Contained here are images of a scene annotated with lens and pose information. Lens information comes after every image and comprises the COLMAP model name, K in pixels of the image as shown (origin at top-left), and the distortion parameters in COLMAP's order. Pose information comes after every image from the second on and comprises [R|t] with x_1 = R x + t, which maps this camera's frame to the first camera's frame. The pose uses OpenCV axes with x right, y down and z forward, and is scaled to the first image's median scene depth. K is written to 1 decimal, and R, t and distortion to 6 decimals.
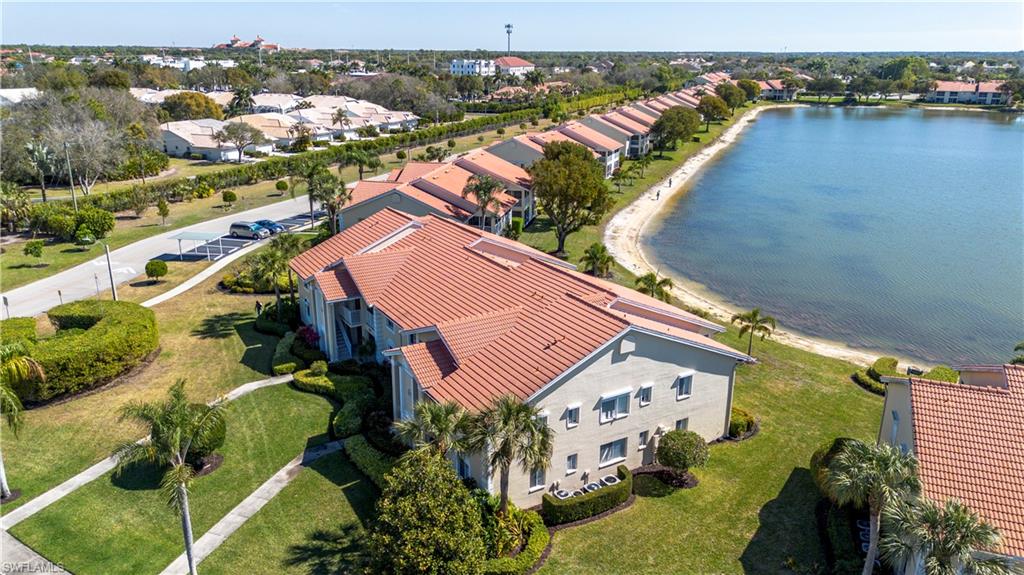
lens RADIAL K [[718.0, 0, 518.5], [0, 718.0, 286.7], [0, 0, 1]] dist [0.067299, -0.063130]
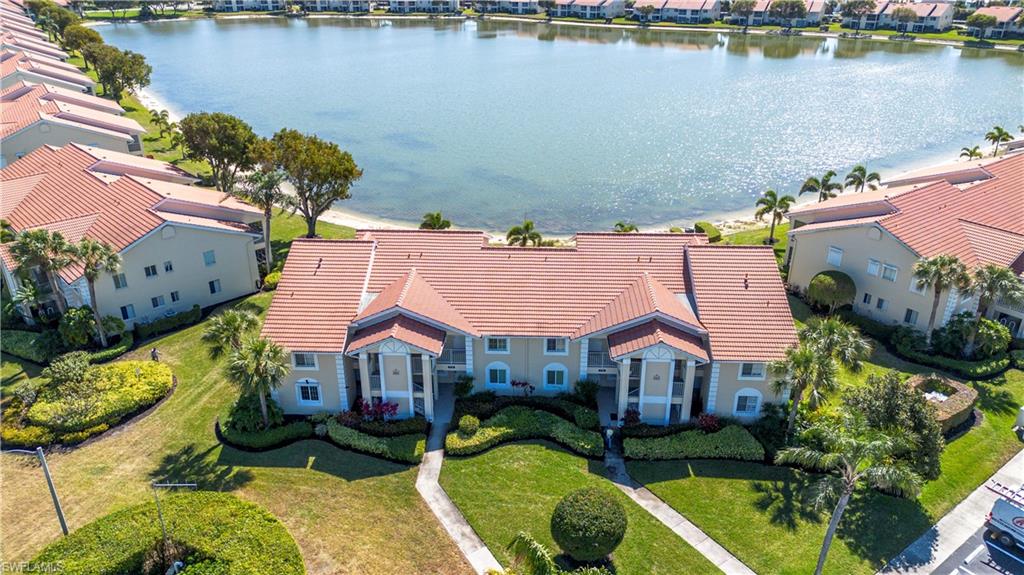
lens RADIAL K [[718.0, 0, 518.5], [0, 718.0, 286.7], [0, 0, 1]] dist [0.067299, -0.063130]
pose [[0.555595, -0.355283, 0.751724, -0.671836], [0.260628, 0.932960, 0.248311, -0.196785], [-0.789549, 0.057960, 0.610944, 0.323281]]
